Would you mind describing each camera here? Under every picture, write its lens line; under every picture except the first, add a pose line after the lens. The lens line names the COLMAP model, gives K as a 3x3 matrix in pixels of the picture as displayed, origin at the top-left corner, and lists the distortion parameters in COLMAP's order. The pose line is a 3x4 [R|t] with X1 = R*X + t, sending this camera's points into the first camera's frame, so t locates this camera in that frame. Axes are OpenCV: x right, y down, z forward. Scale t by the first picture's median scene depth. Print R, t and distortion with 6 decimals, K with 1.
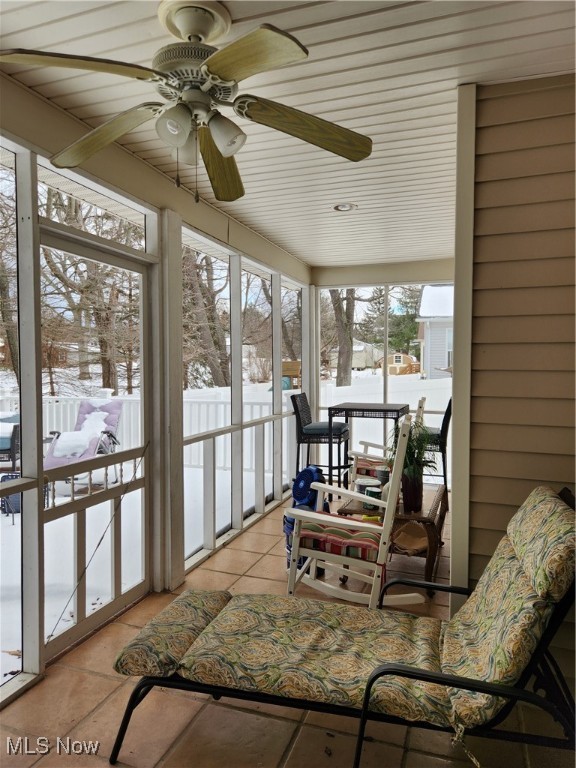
lens RADIAL K [[514.6, 0, 286.7], [0, 514.6, 382.6], [0, 0, 1]] dist [0.073146, -0.059513]
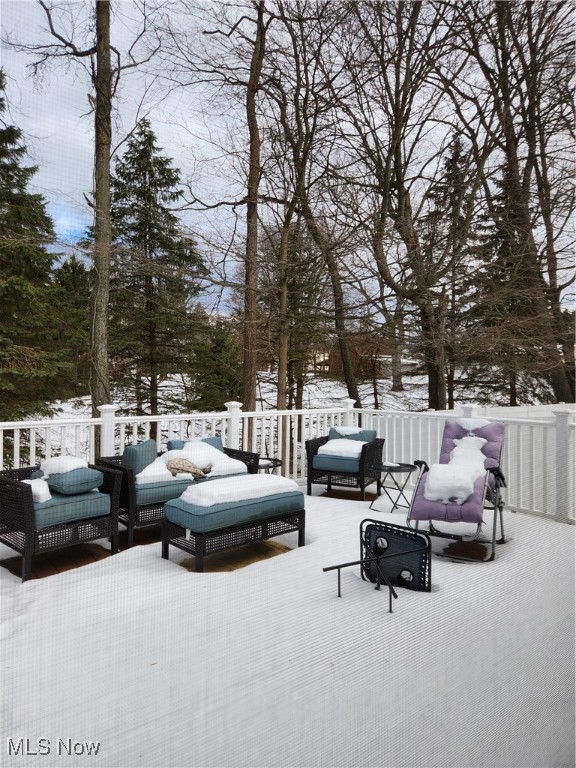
lens RADIAL K [[514.6, 0, 284.8], [0, 514.6, 380.8], [0, 0, 1]] dist [0.073146, -0.059513]
pose [[0.839549, 0.005303, -0.543258, -0.384158], [-0.020009, 0.999576, -0.021165, -0.001344], [0.542916, 0.028639, 0.839299, 0.508602]]
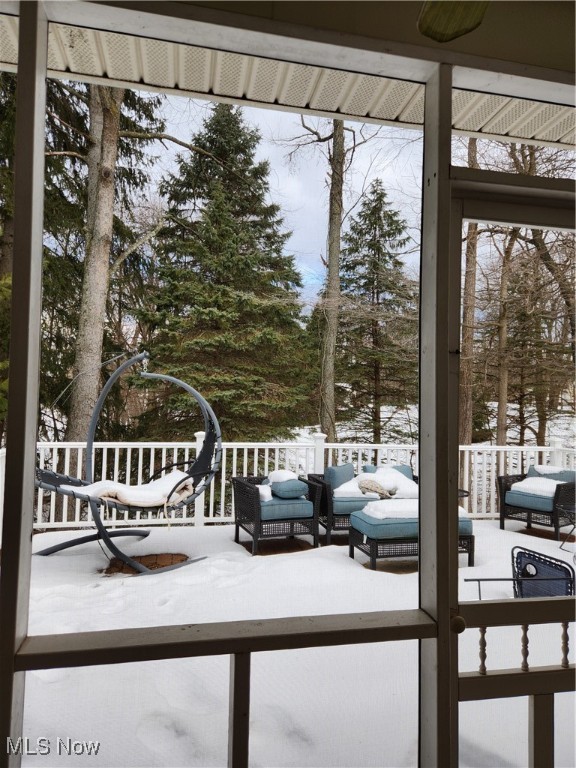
lens RADIAL K [[514.6, 0, 293.3], [0, 514.6, 383.4], [0, 0, 1]] dist [0.073146, -0.059513]
pose [[0.523818, -0.022162, -0.851542, -0.051538], [-0.050448, 0.997100, -0.056983, -0.024119], [0.850335, 0.072807, 0.521181, 0.407030]]
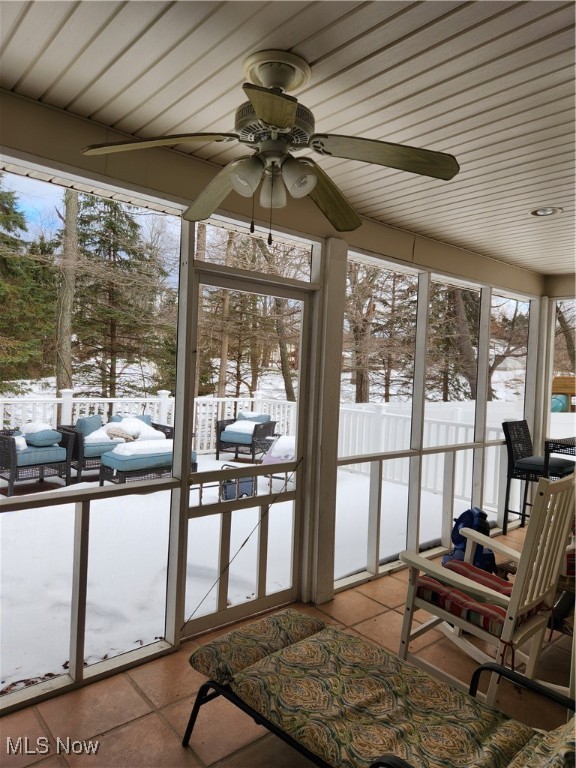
lens RADIAL K [[514.6, 0, 289.3], [0, 514.6, 382.1], [0, 0, 1]] dist [0.073146, -0.059513]
pose [[0.869899, 0.053481, -0.490322, 0.224136], [-0.060809, 0.998149, 0.000989, -0.040438], [0.489468, 0.028956, 0.871541, 0.064054]]
